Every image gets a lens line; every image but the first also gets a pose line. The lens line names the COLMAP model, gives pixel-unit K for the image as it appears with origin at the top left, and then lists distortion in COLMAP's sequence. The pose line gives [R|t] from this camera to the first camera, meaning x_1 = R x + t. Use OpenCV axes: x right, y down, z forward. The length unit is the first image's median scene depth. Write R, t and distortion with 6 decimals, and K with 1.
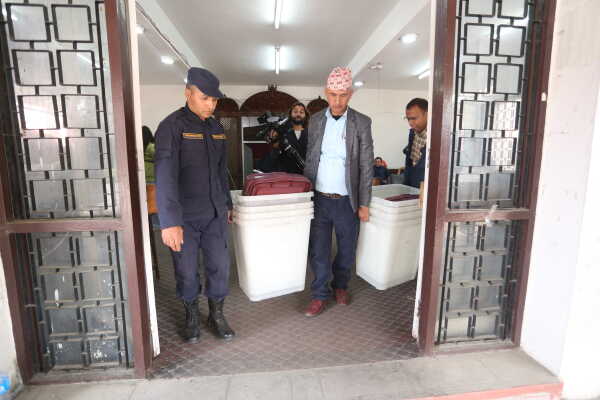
lens RADIAL K [[292.9, 0, 301.6], [0, 292.9, 193.6], [0, 0, 1]] dist [-0.019958, 0.000158]
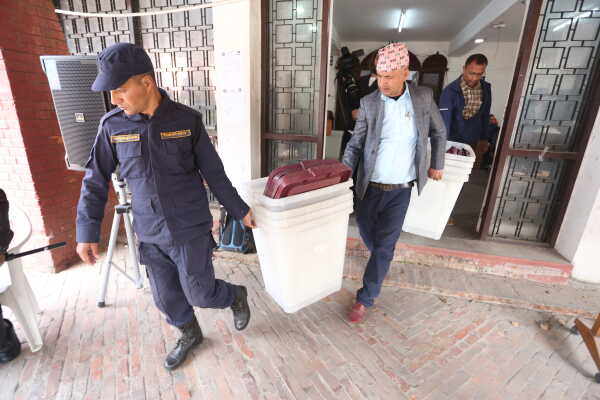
lens RADIAL K [[292.9, 0, 301.6], [0, 292.9, 193.6], [0, 0, 1]] dist [-0.019958, 0.000158]
pose [[0.941464, 0.130089, -0.311002, -0.033606], [-0.079507, 0.982203, 0.170163, 0.109990], [0.327603, -0.135476, 0.935052, -0.744103]]
